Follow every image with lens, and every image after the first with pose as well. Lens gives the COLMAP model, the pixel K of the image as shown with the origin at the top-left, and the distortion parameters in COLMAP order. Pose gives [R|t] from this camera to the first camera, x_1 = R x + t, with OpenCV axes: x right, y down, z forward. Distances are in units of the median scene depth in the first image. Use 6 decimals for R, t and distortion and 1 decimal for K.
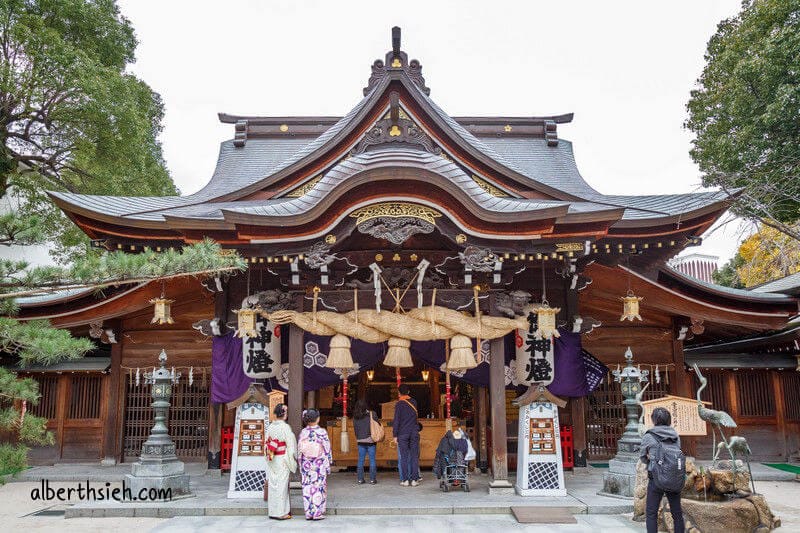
lens RADIAL K [[526.5, 0, 400.0], [0, 526.5, 266.5], [0, 0, 1]] dist [-0.135447, 0.070863]
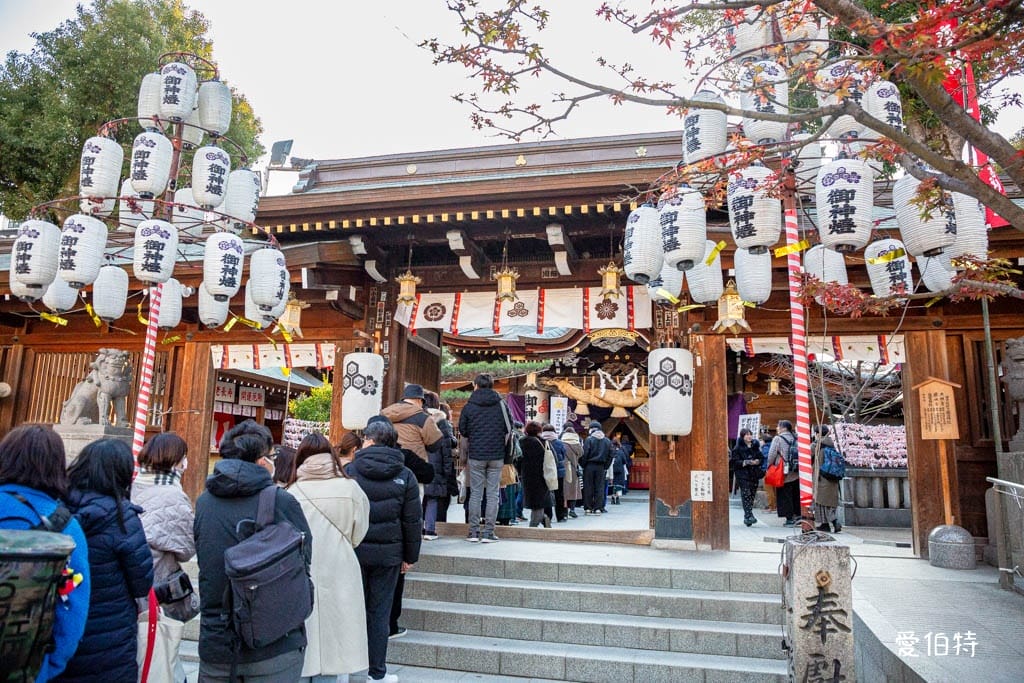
lens RADIAL K [[674.0, 0, 512.0], [0, 674.0, 341.5], [0, 0, 1]] dist [-0.135447, 0.070863]
pose [[0.961211, -0.018964, -0.275160, 0.268758], [0.029058, 0.999044, 0.032656, -0.150775], [0.274278, -0.039385, 0.960844, -1.174930]]
